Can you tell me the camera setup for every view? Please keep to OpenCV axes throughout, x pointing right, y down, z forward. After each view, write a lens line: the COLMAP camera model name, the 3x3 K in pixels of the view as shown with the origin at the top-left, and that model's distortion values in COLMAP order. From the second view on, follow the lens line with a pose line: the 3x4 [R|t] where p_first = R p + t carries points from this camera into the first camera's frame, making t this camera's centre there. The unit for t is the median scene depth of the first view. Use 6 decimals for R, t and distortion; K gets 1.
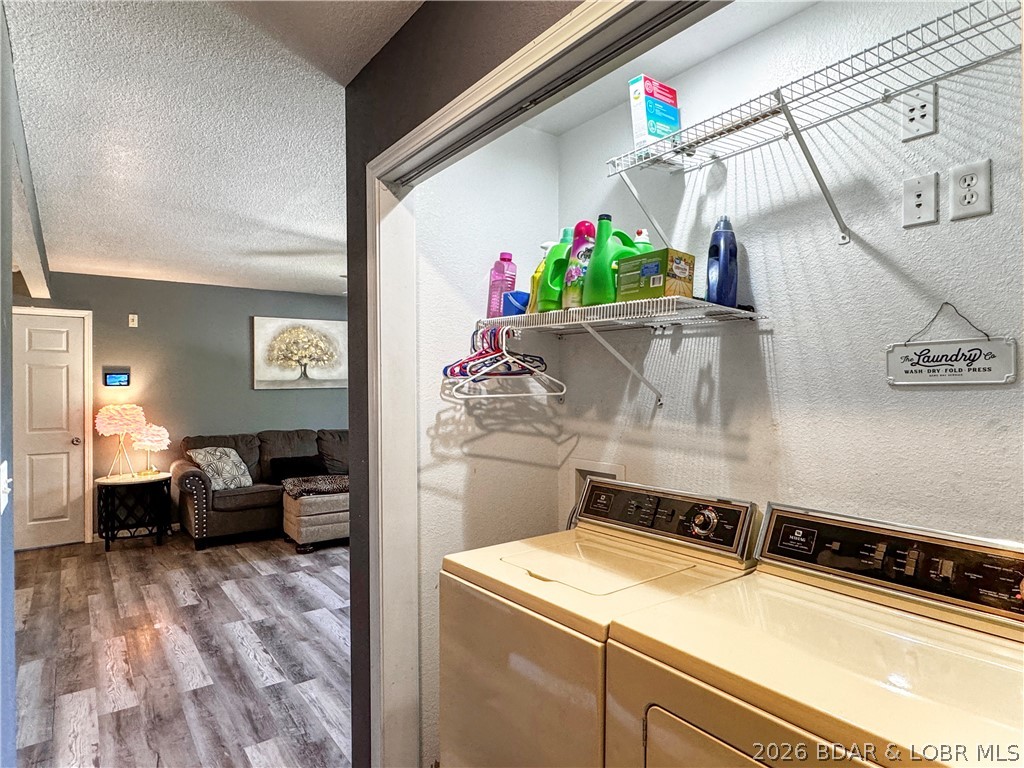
lens RADIAL K [[588.8, 0, 501.9], [0, 588.8, 387.9], [0, 0, 1]] dist [-0.002008, 0.002218]
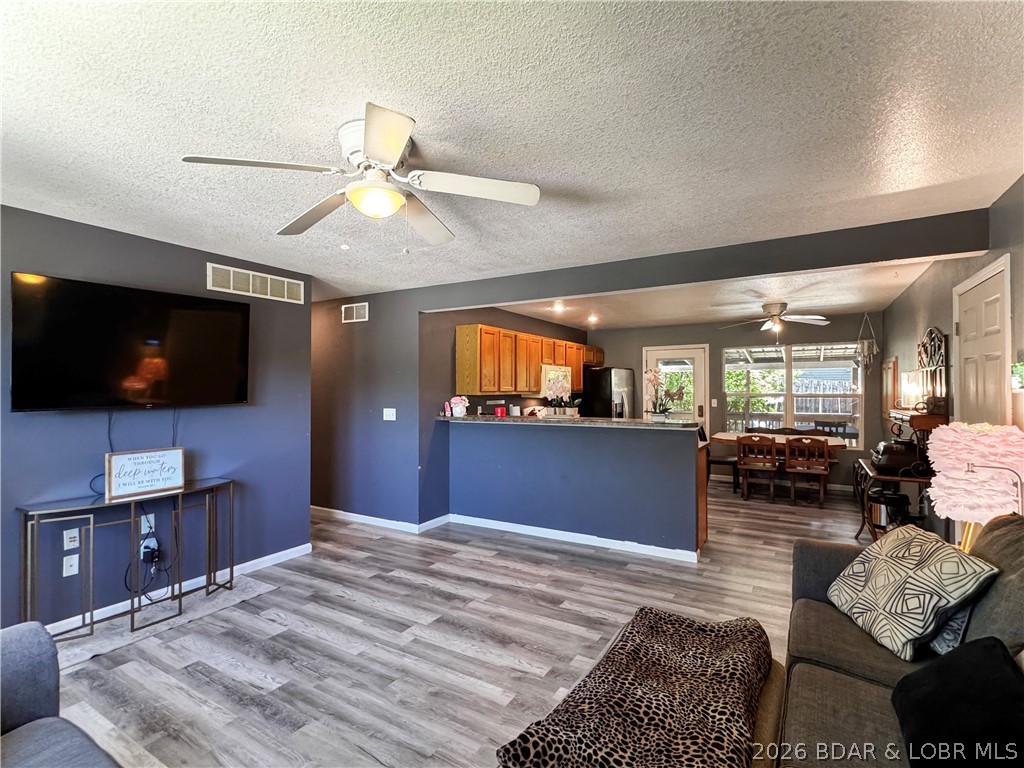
lens RADIAL K [[496.8, 0, 509.1], [0, 496.8, 387.0], [0, 0, 1]] dist [-0.003202, -0.000068]
pose [[-0.921180, 0.007610, -0.389062, -0.105132], [0.007192, 0.999971, 0.002531, -0.009585], [0.389070, -0.000466, -0.921208, 1.641791]]
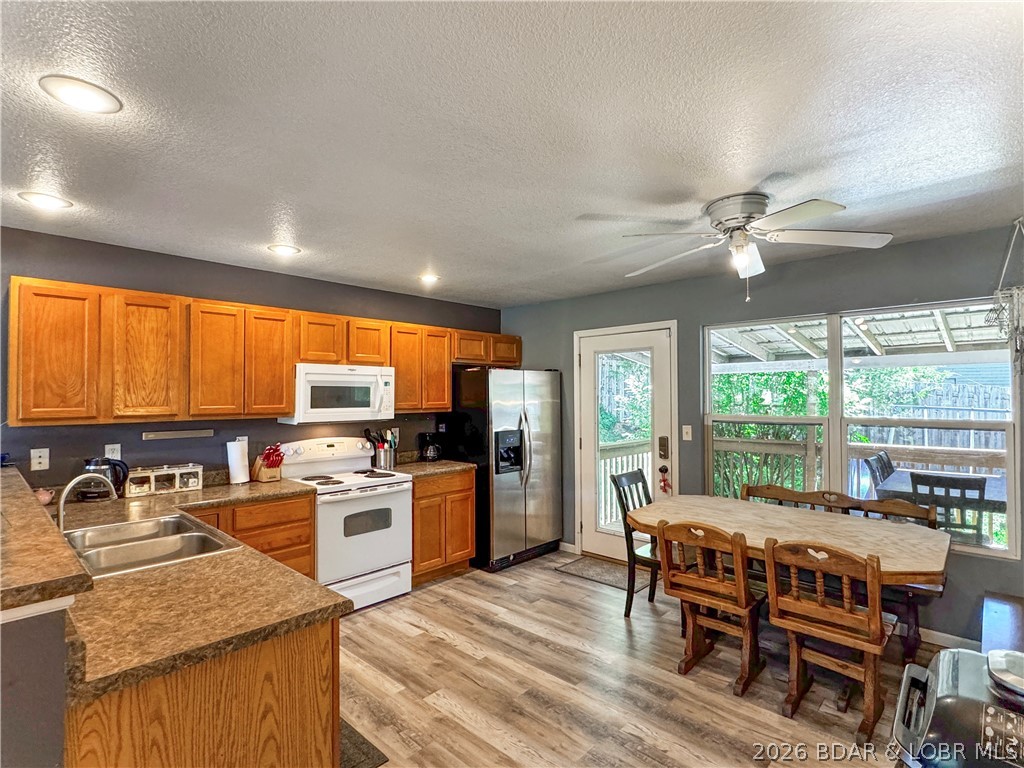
lens RADIAL K [[496.8, 0, 522.4], [0, 496.8, 386.0], [0, 0, 1]] dist [-0.003202, -0.000068]
pose [[-0.984159, 0.007460, -0.177131, -1.054239], [0.010151, 0.999846, -0.014289, -0.020350], [0.176998, -0.015861, -0.984083, 1.122680]]
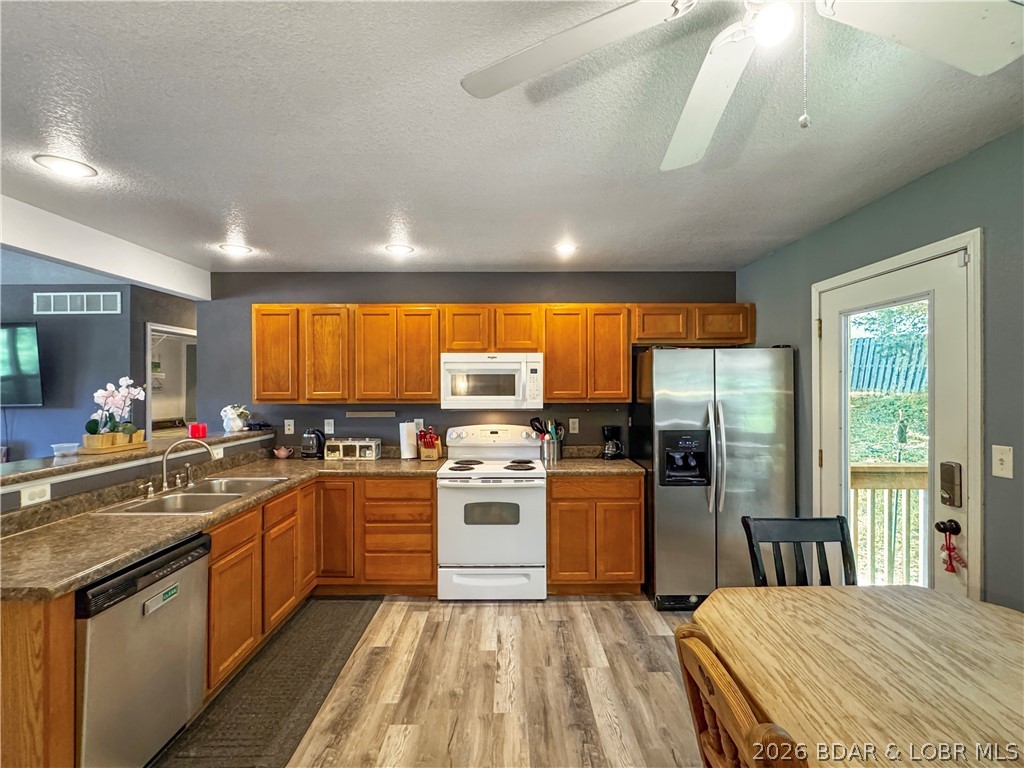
lens RADIAL K [[469.4, 0, 504.0], [0, 469.4, 385.7], [0, 0, 1]] dist [-0.001308, 0.000178]
pose [[-0.808737, 0.008495, 0.588109, -1.425226], [0.010358, 0.999946, -0.000199, -0.014519], [-0.588079, 0.005931, -0.808782, 0.847108]]
